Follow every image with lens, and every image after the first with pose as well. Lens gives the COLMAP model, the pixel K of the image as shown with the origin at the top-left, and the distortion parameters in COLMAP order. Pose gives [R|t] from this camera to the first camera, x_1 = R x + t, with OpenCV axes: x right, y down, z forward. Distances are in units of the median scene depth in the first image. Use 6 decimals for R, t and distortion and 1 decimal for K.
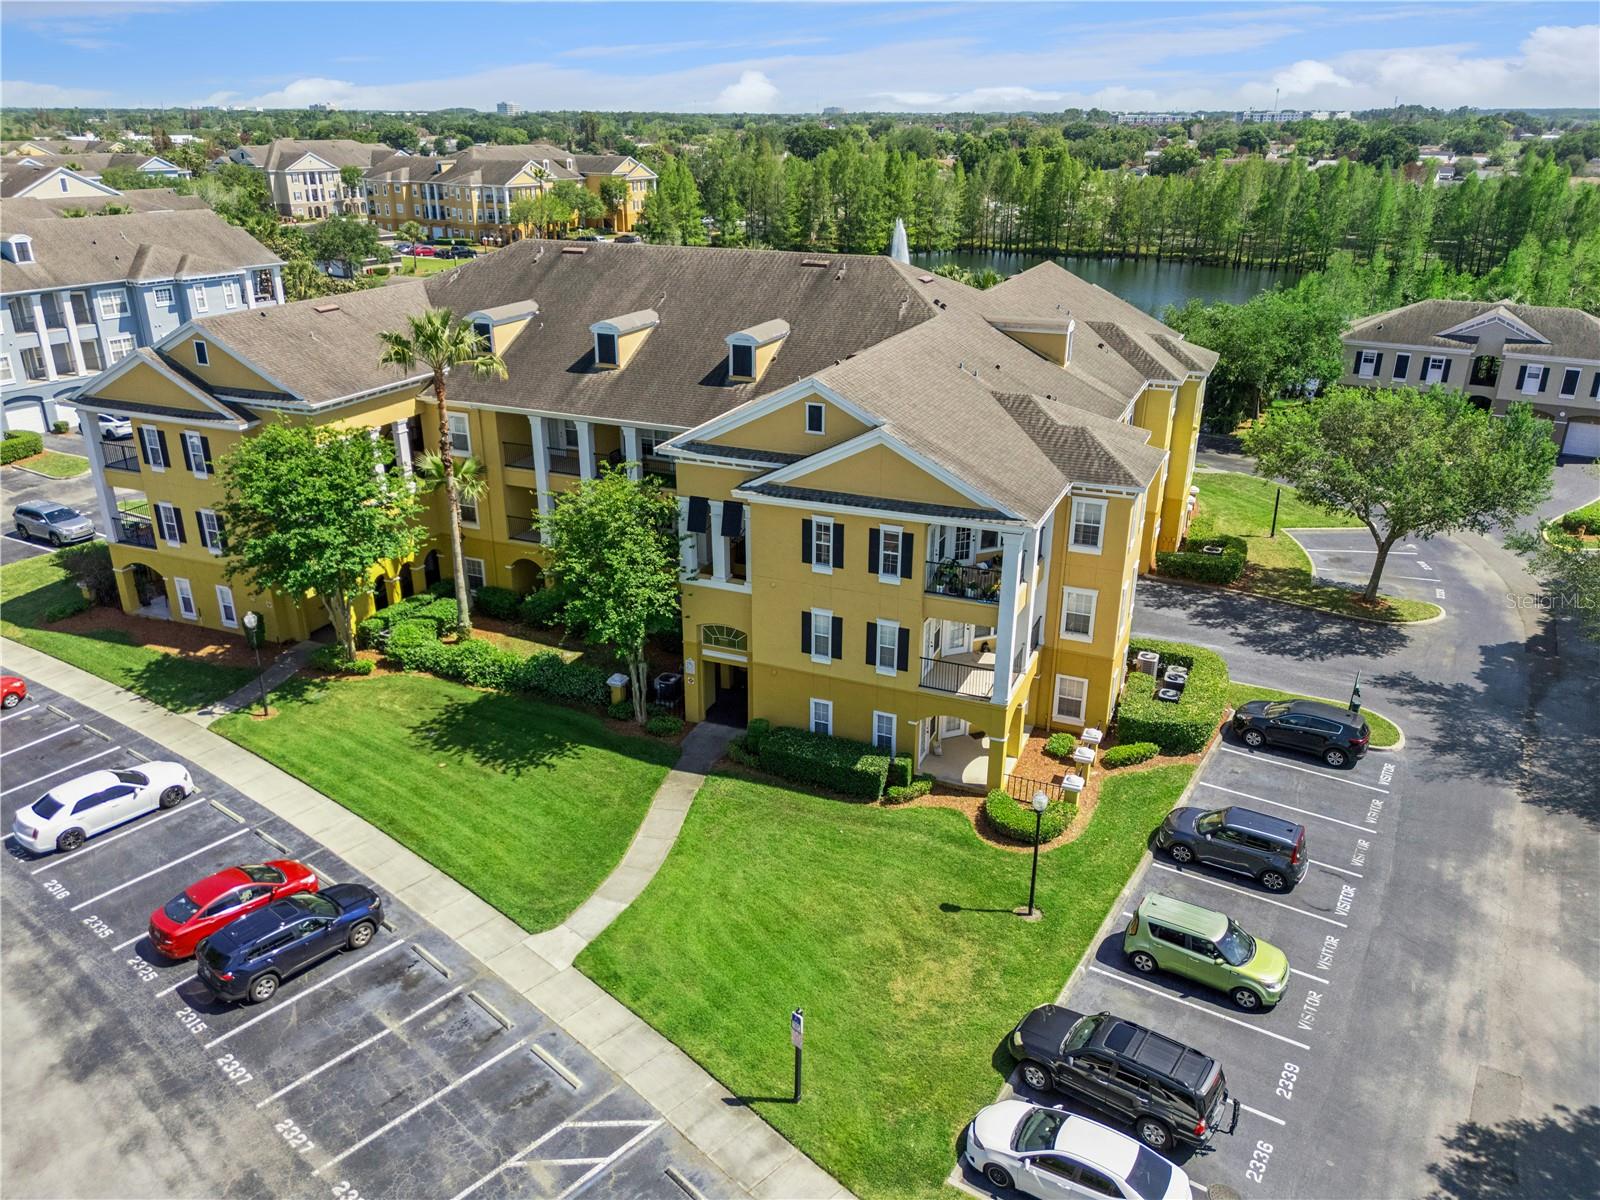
lens RADIAL K [[1178.8, 0, 800.0], [0, 1178.8, 600.0], [0, 0, 1]] dist [0.089325, -0.095599]
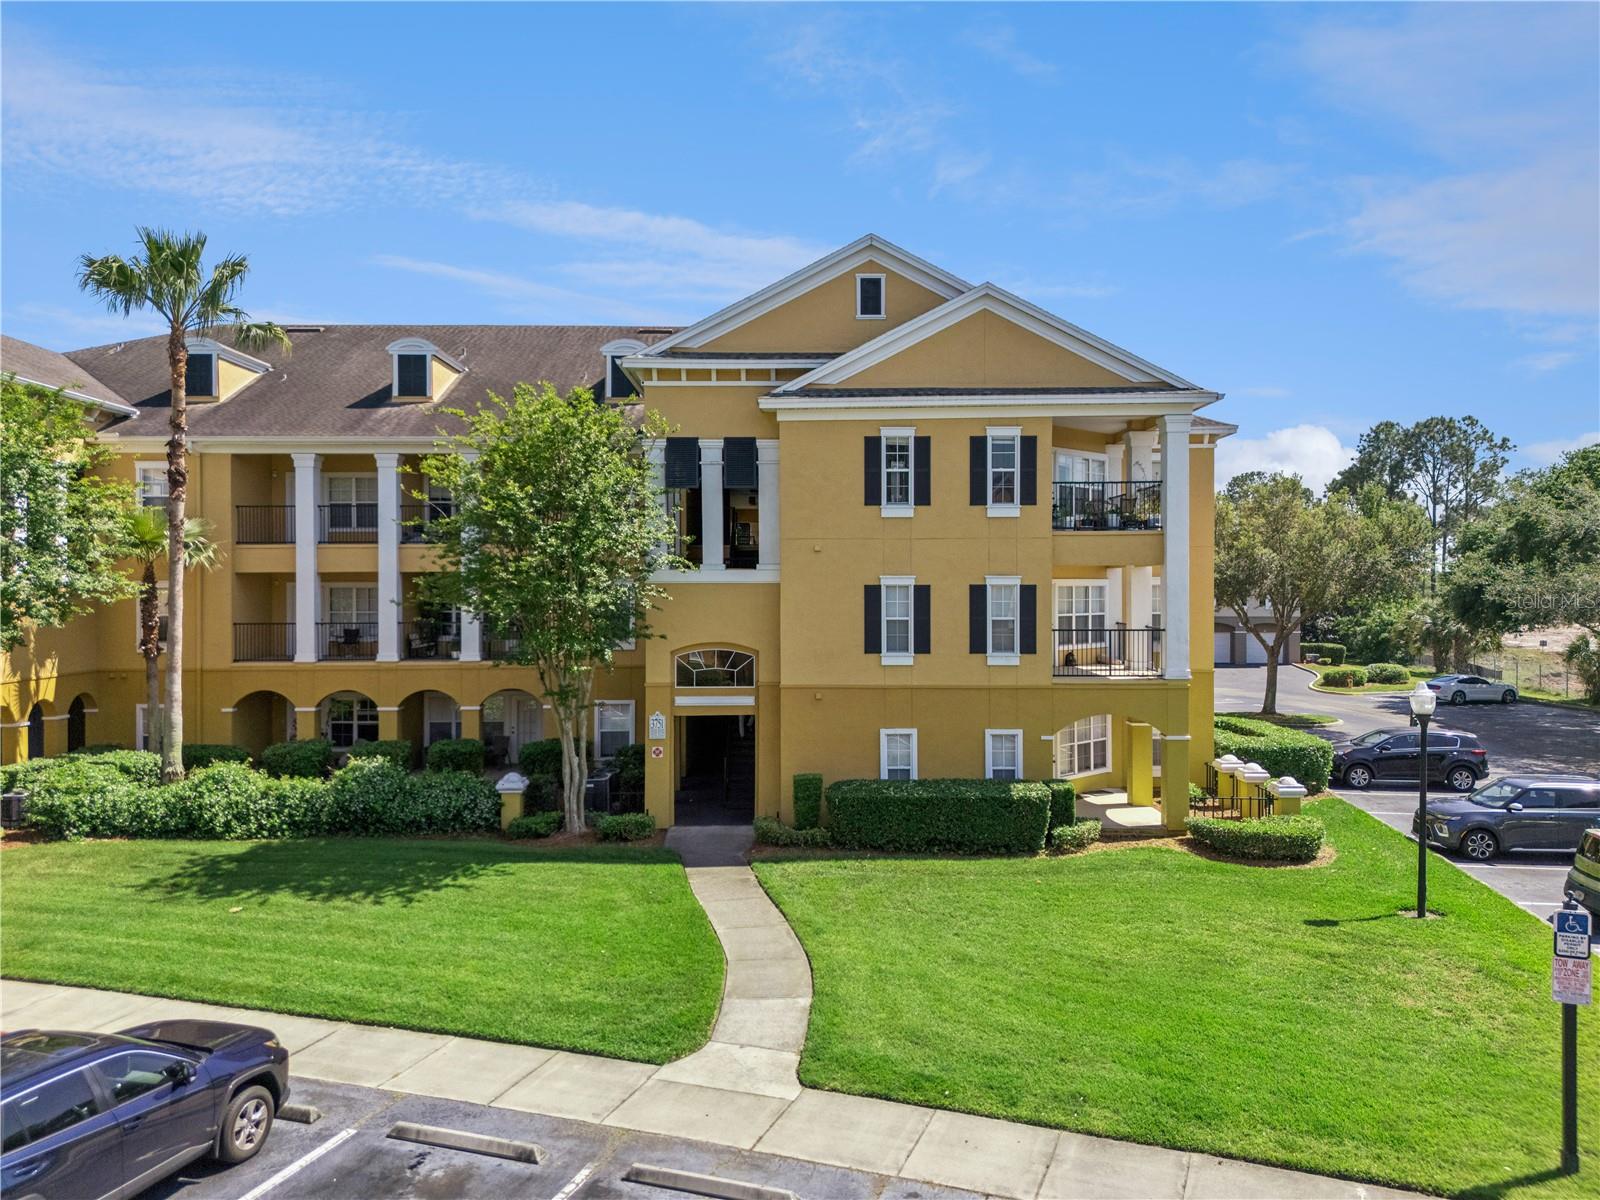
lens RADIAL K [[1165.5, 0, 800.0], [0, 1165.5, 600.0], [0, 0, 1]] dist [0.080967, -0.086120]
pose [[0.918134, -0.010775, 0.396122, -0.280608], [0.154038, 0.930720, -0.331712, 0.220607], [-0.365105, 0.365574, 0.856186, 0.443804]]
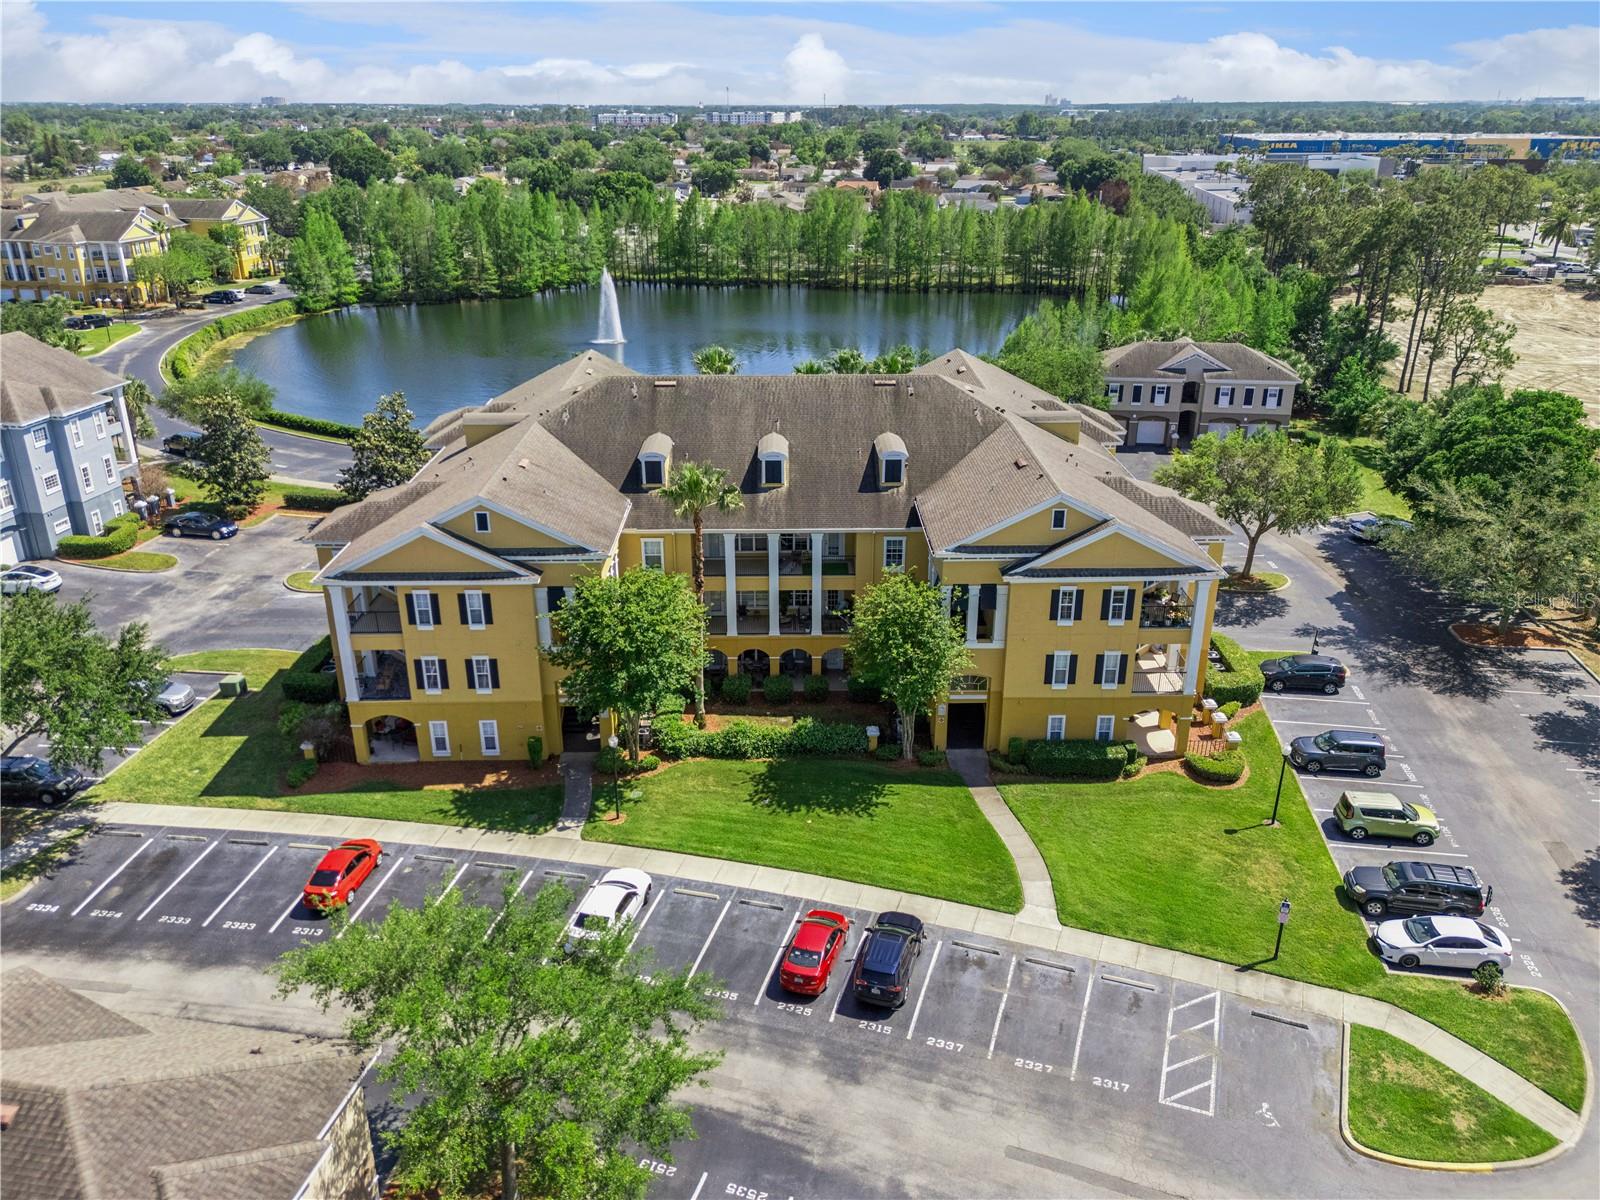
lens RADIAL K [[1178.9, 0, 809.2], [0, 1178.9, 600.1], [0, 0, 1]] dist [0.065228, -0.044784]
pose [[0.914709, -0.156795, 0.372456, -0.738062], [0.154826, 0.987307, 0.035397, -0.141889], [-0.373278, 0.025288, 0.927375, -0.181915]]
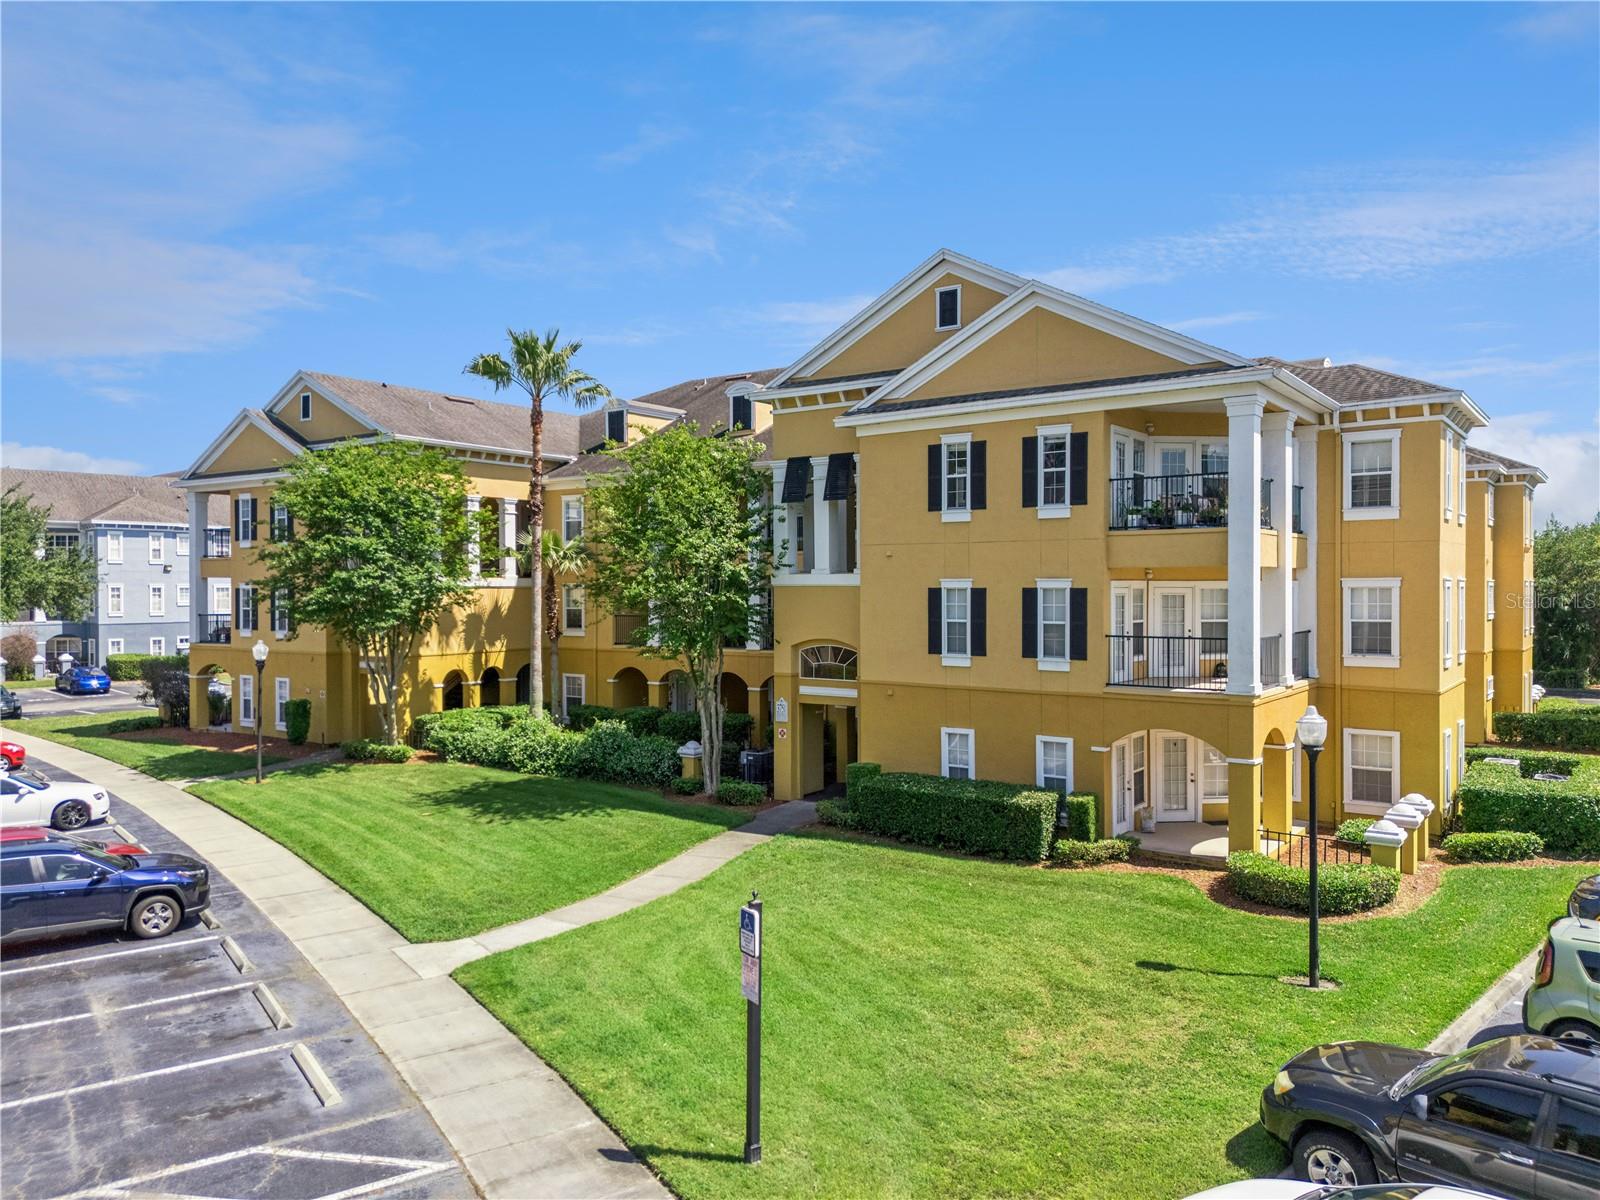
lens RADIAL K [[1165.5, 0, 800.0], [0, 1165.5, 600.0], [0, 0, 1]] dist [0.080967, -0.086120]
pose [[0.976133, -0.003492, -0.217146, 0.073499], [-0.075433, 0.932167, -0.354083, 0.254049], [0.203653, 0.362012, 0.909655, 0.357312]]
